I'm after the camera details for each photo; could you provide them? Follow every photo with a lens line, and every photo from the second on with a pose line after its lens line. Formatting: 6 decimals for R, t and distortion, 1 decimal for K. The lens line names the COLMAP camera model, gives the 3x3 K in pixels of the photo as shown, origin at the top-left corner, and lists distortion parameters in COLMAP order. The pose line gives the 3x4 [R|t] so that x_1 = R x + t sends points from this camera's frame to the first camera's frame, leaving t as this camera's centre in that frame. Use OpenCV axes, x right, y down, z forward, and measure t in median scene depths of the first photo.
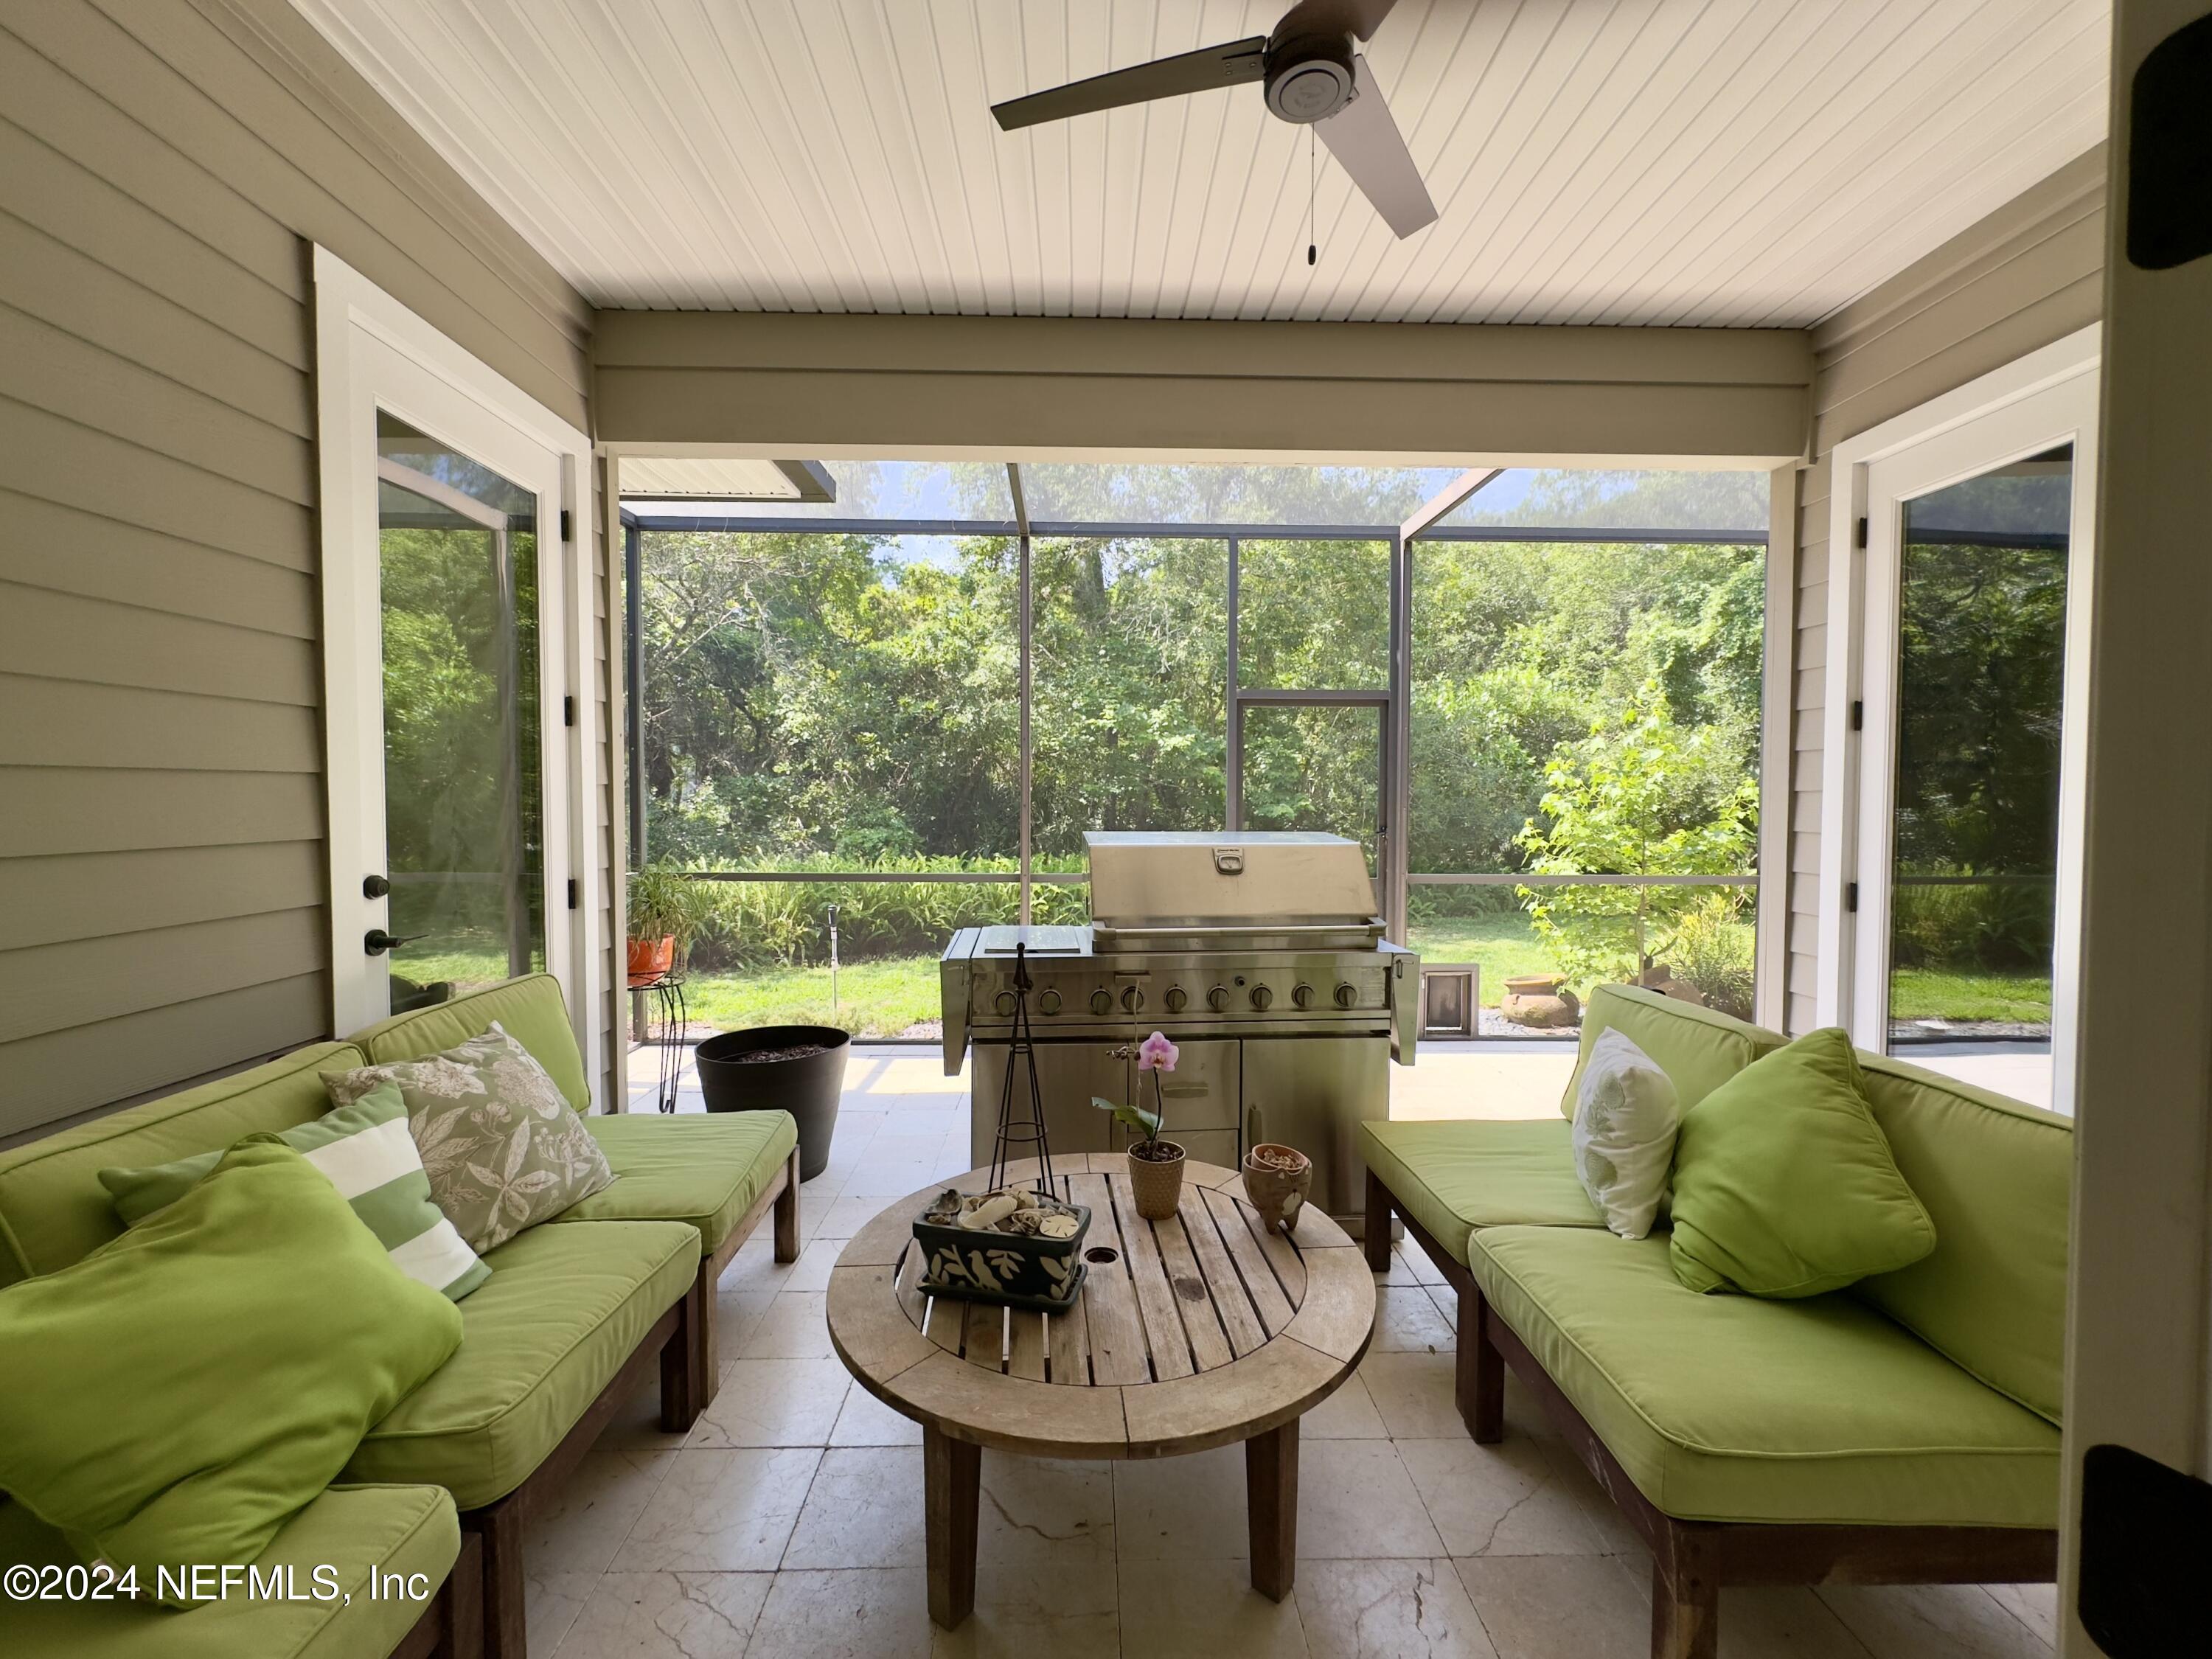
lens RADIAL K [[886.0, 0, 1102.5], [0, 886.0, 827.2], [0, 0, 1]] dist [-0.002159, 0.000452]
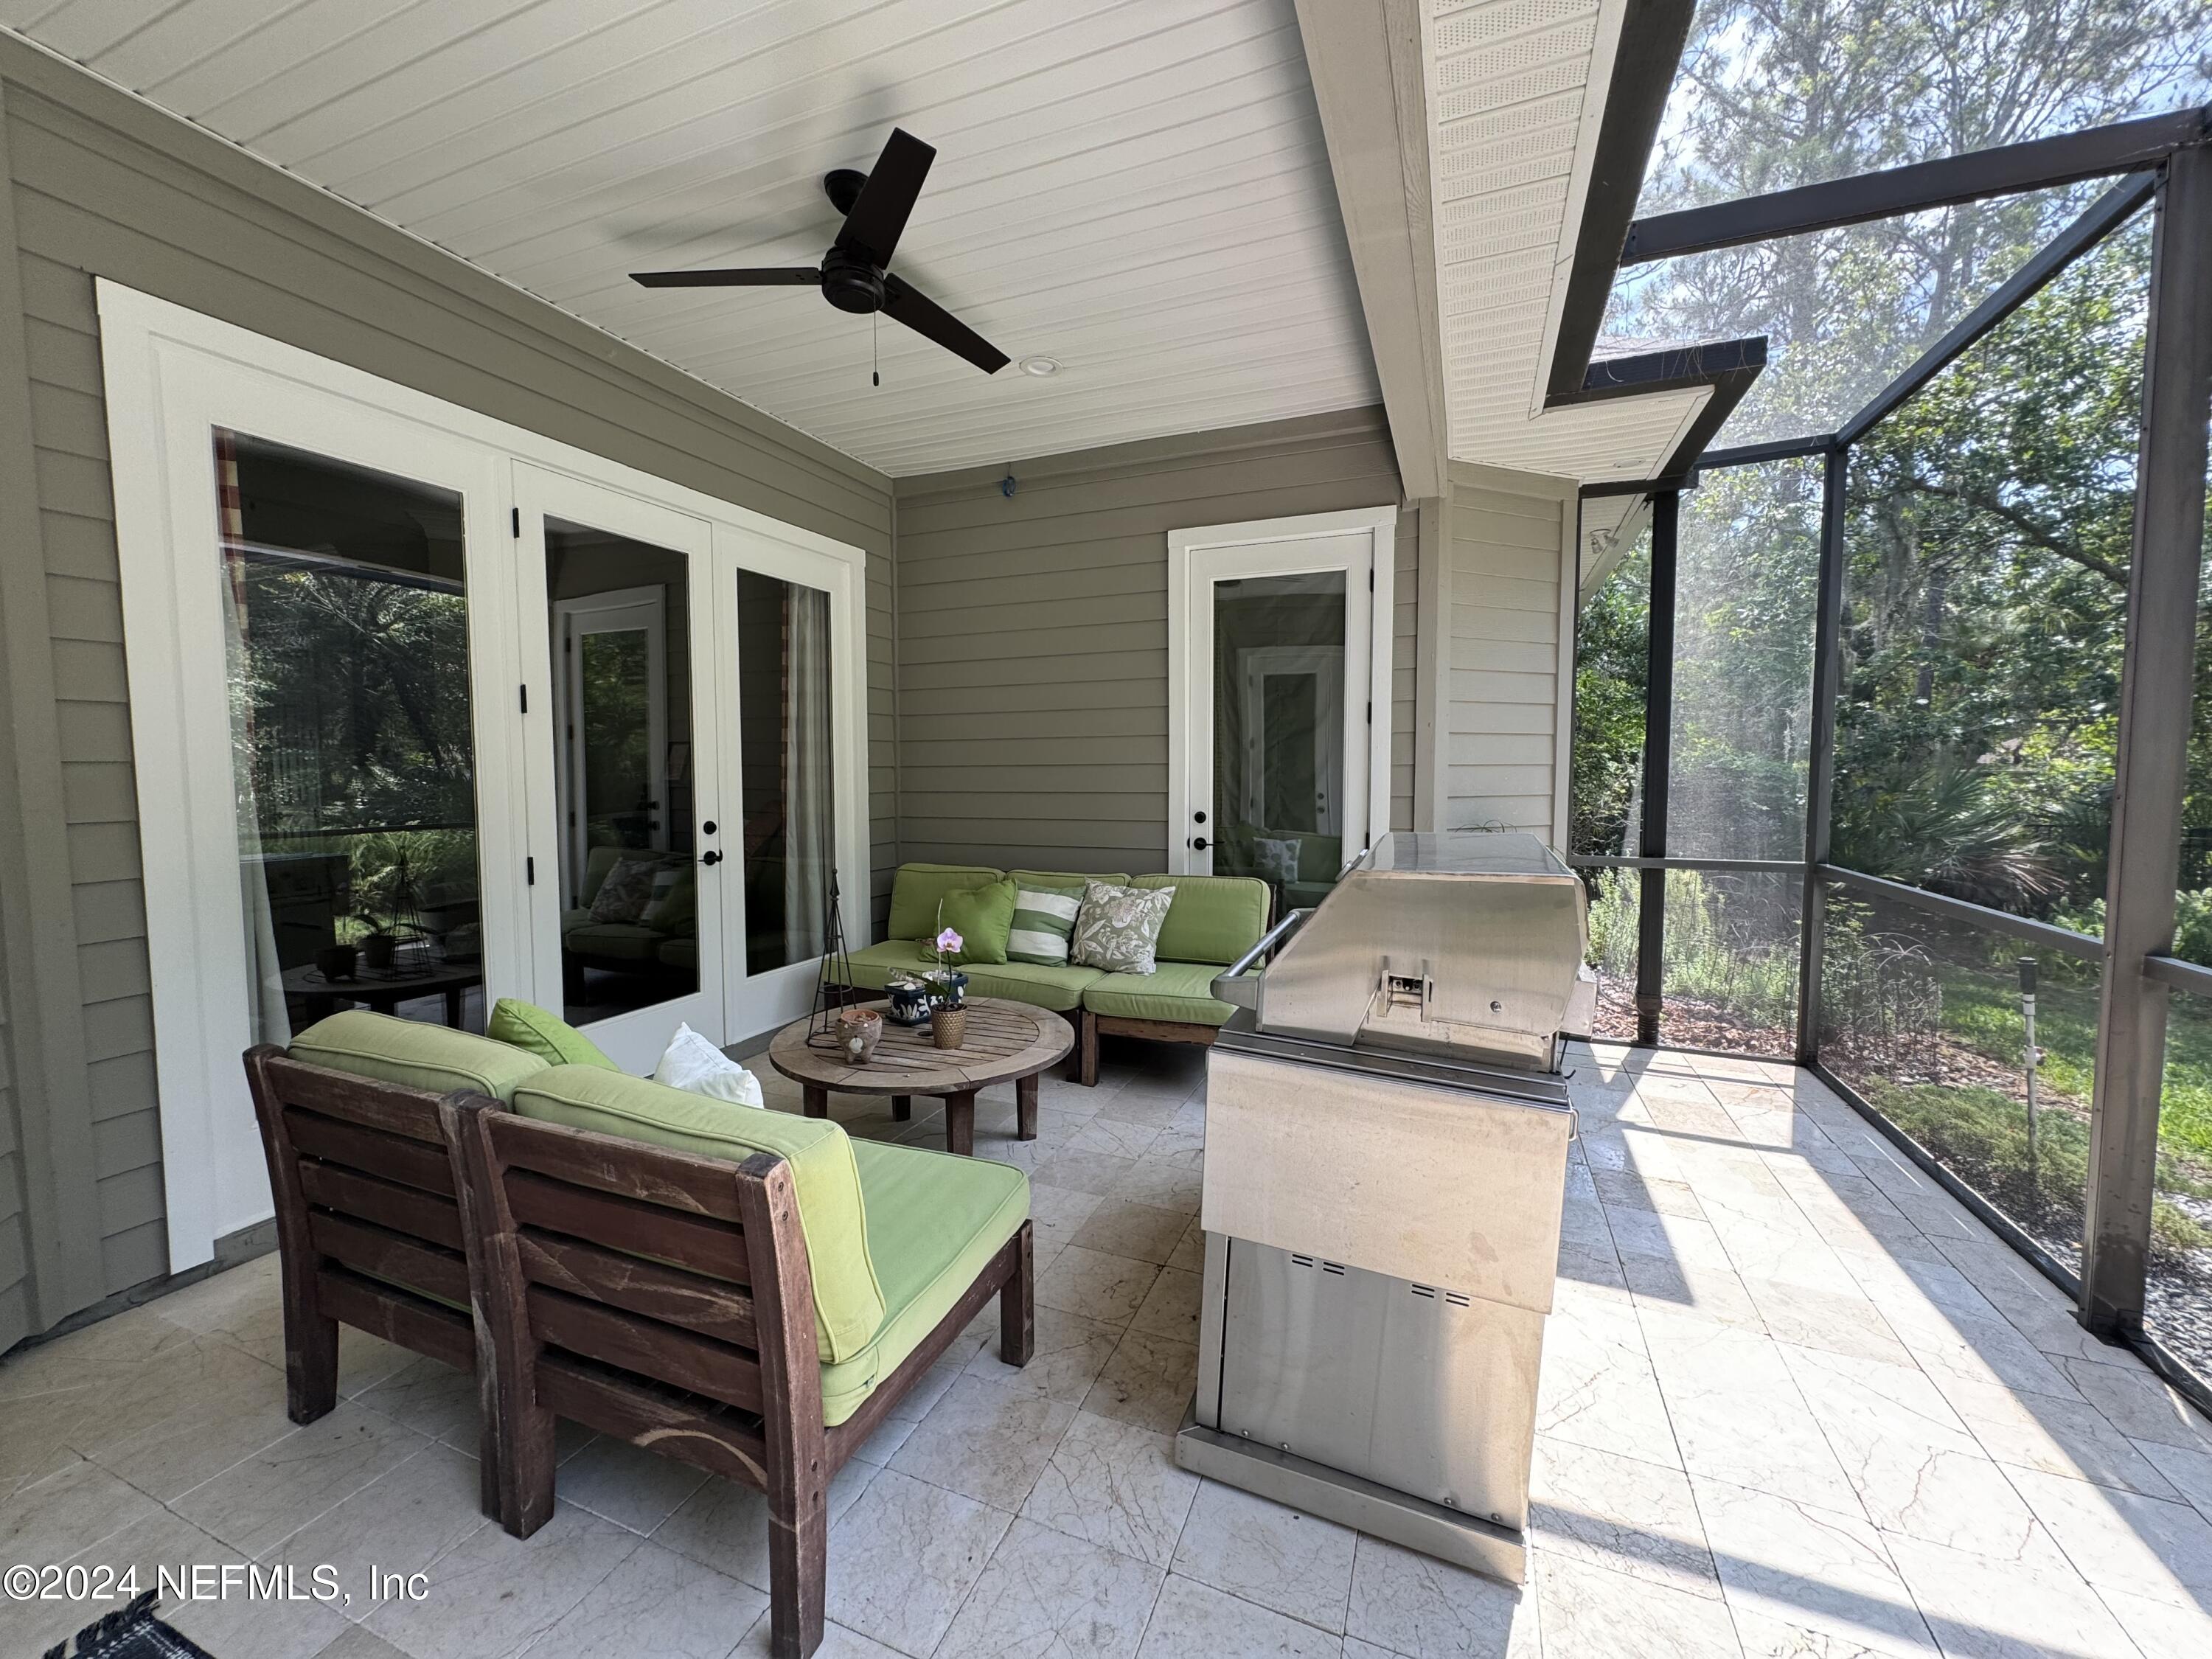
lens RADIAL K [[886.0, 0, 1102.5], [0, 886.0, 827.2], [0, 0, 1]] dist [-0.002159, 0.000452]
pose [[-0.400042, 0.057799, -0.914673, 1.351554], [-0.030500, 0.996617, 0.076316, -0.069735], [0.915989, 0.058427, -0.396926, 1.854184]]
